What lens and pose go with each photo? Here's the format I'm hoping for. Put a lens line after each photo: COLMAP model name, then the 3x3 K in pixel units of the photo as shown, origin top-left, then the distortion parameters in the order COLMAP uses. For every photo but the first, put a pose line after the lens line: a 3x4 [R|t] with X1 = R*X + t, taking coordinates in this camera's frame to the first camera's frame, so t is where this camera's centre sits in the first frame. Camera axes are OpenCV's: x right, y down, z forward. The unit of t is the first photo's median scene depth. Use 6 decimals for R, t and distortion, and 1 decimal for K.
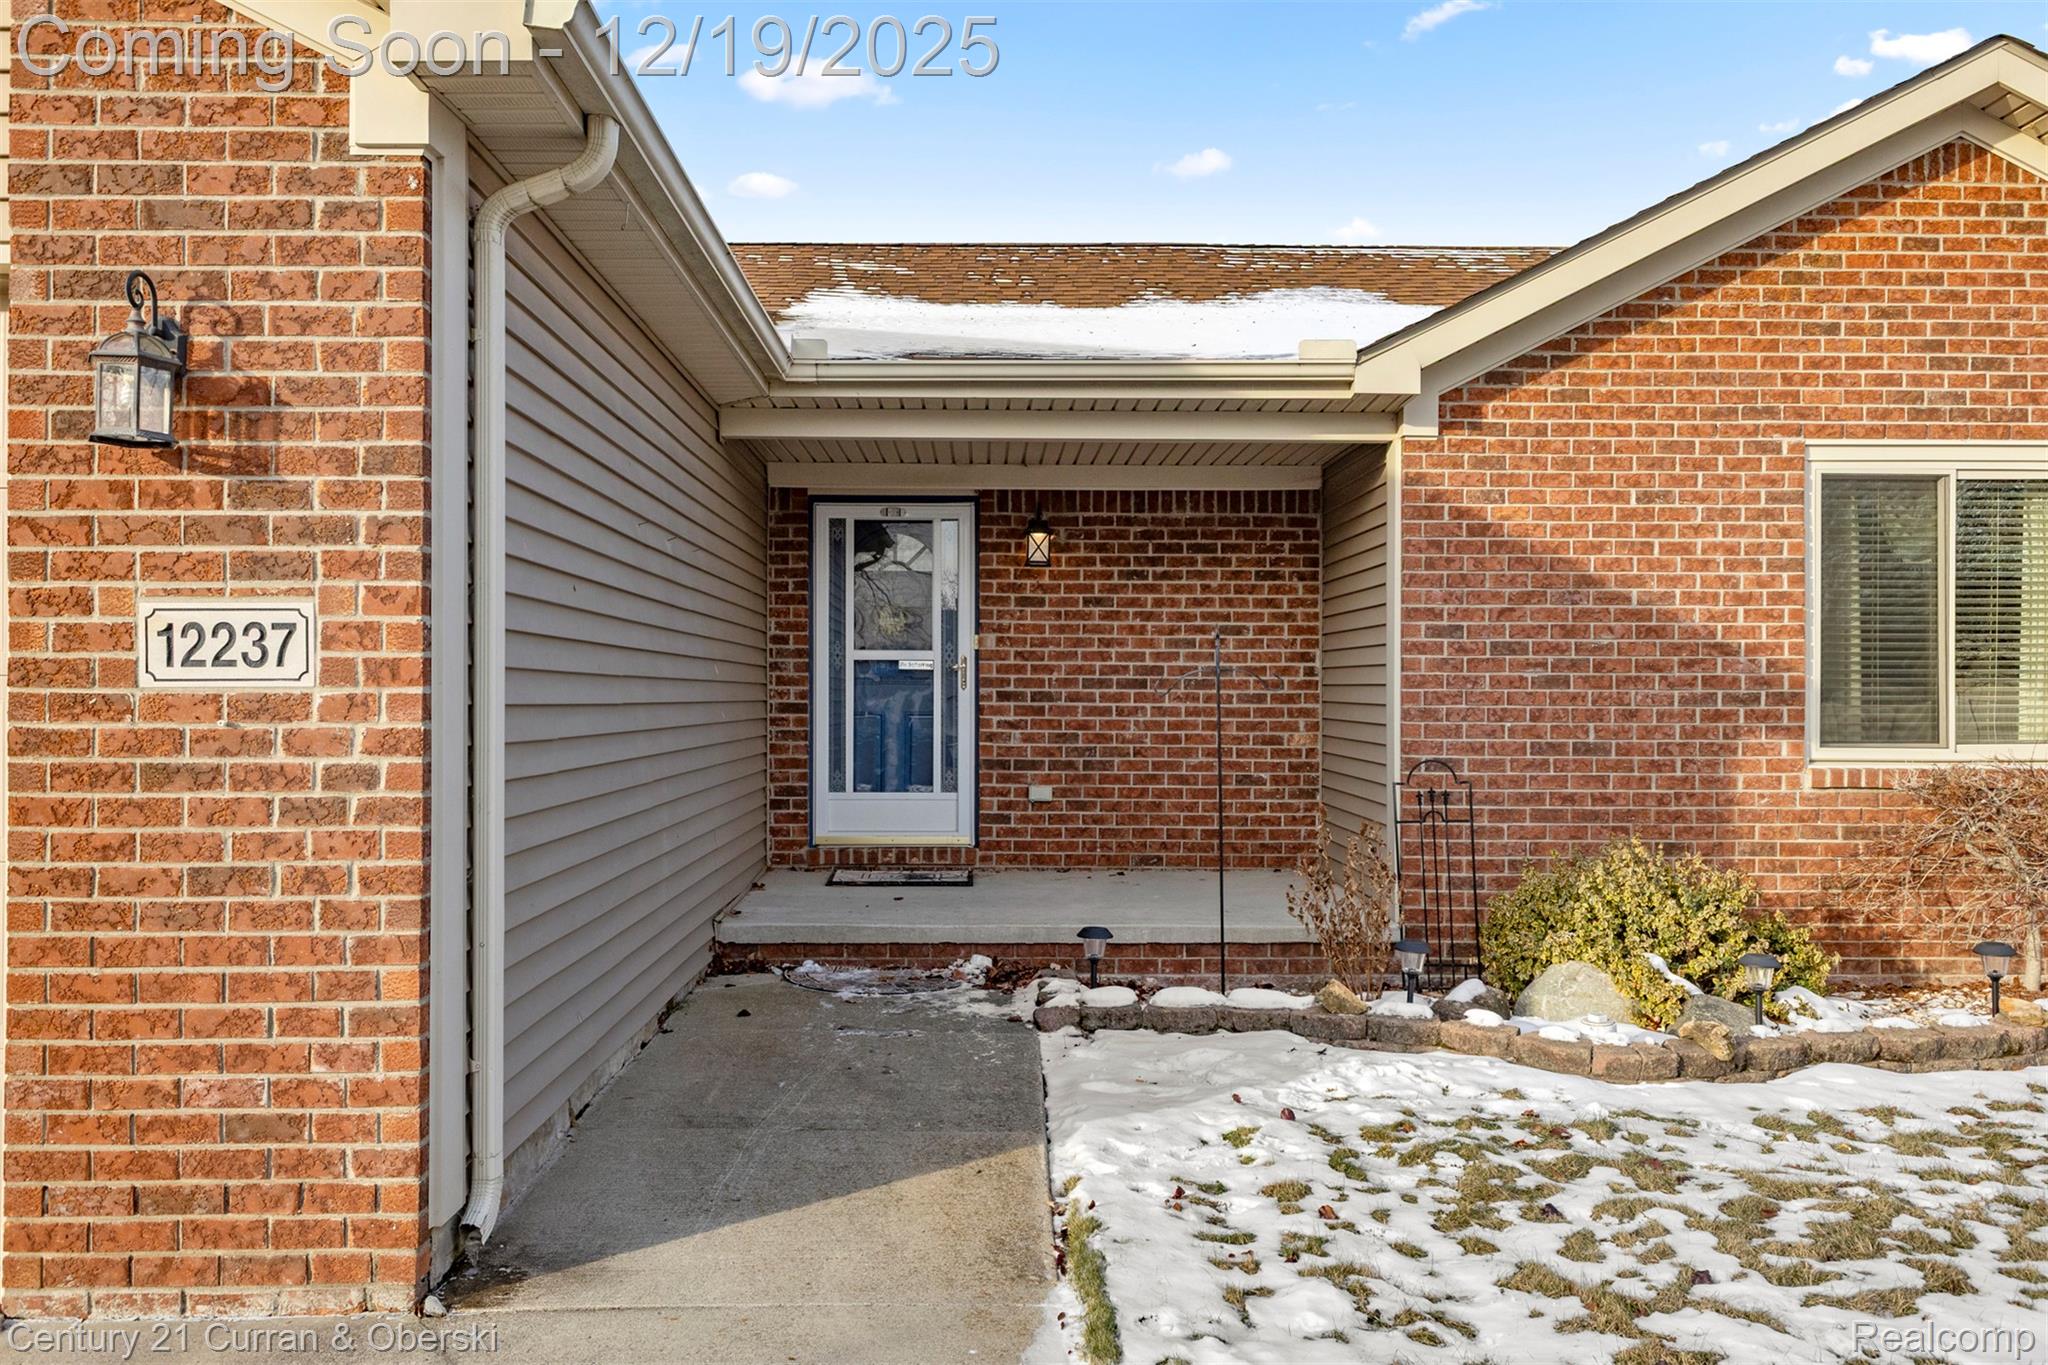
lens RADIAL K [[1624.8, 0, 1024.0], [0, 1624.8, 682.5], [0, 0, 1]] dist [0.005185, -0.001833]
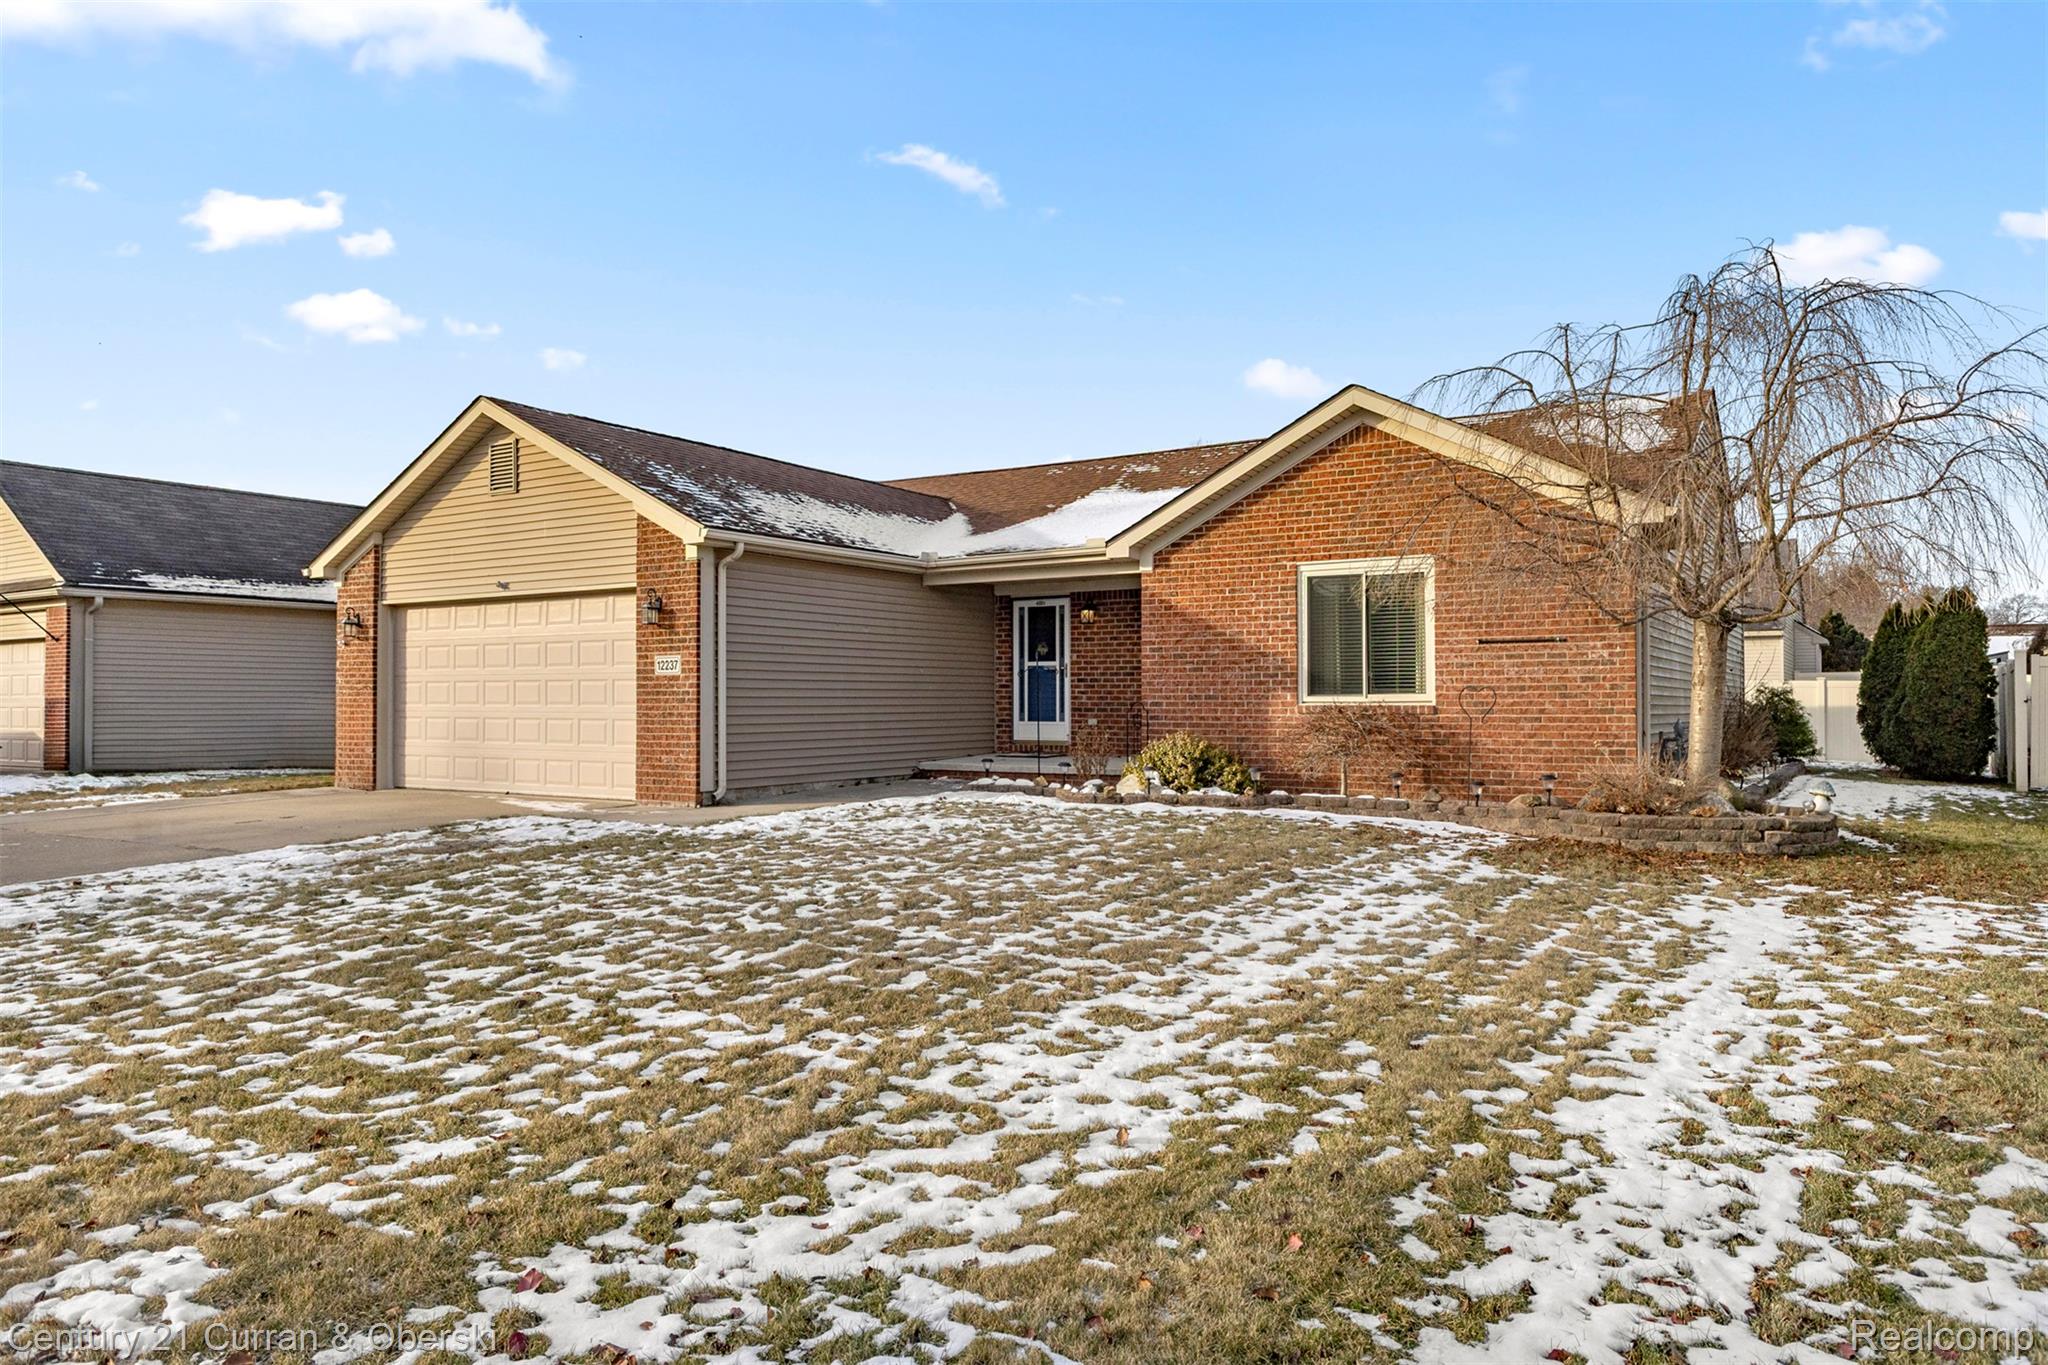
lens RADIAL K [[1373.6, 0, 1024.0], [0, 1373.6, 682.5], [0, 0, 1]] dist [-0.000896, -0.000038]
pose [[0.831289, -0.011948, -0.555711, 1.236535], [0.009003, 0.999927, -0.008031, 0.032646], [0.555767, 0.001673, 0.831337, -0.832484]]
